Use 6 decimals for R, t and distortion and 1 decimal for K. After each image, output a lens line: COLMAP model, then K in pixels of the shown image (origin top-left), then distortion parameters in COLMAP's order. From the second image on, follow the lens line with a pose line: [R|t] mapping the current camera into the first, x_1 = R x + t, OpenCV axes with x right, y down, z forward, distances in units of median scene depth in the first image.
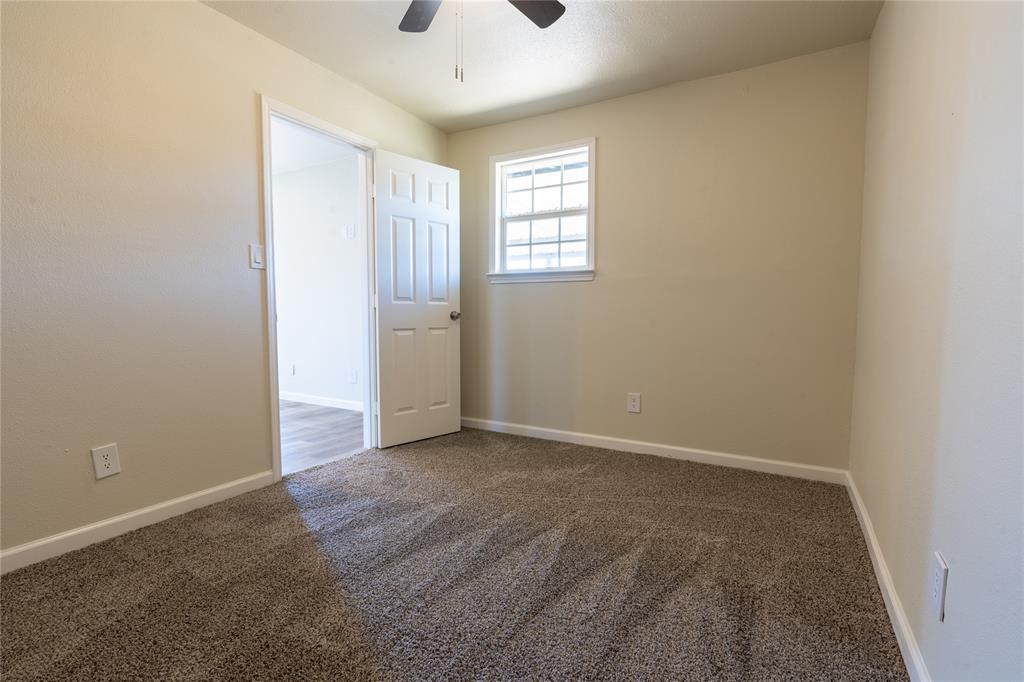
lens RADIAL K [[474.7, 0, 510.2], [0, 474.7, 342.3], [0, 0, 1]] dist [-0.001806, 0.000021]
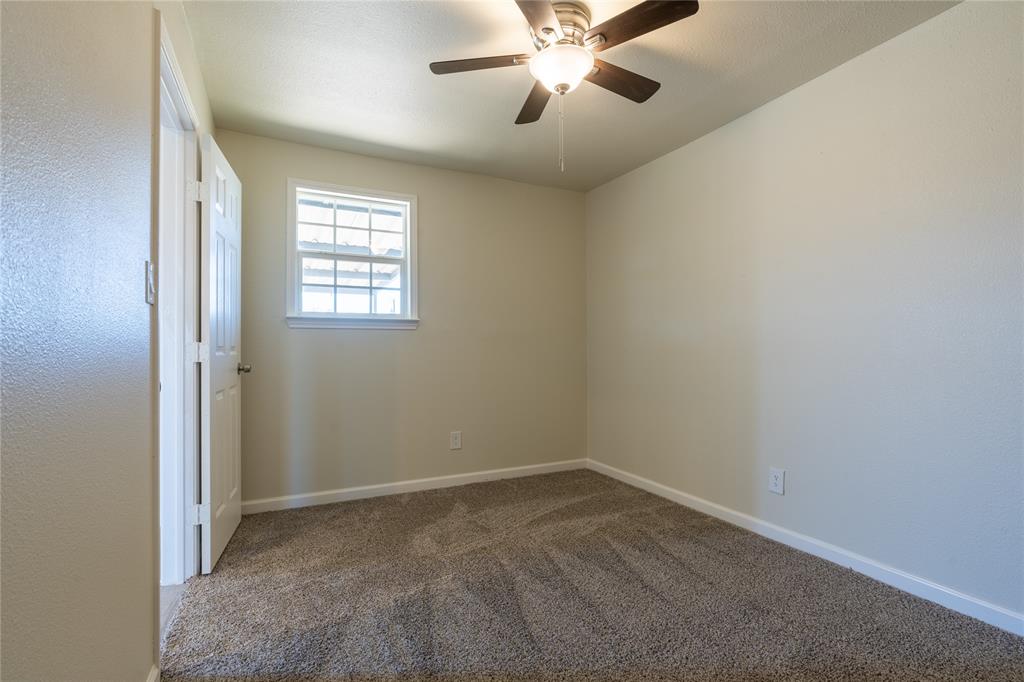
lens RADIAL K [[474.7, 0, 510.8], [0, 474.7, 344.4], [0, 0, 1]] dist [-0.001806, 0.000021]
pose [[0.552689, 0.000725, 0.833387, -0.583783], [0.057272, 0.997602, -0.038849, -0.045619], [-0.831418, 0.069201, 0.551322, 0.256086]]
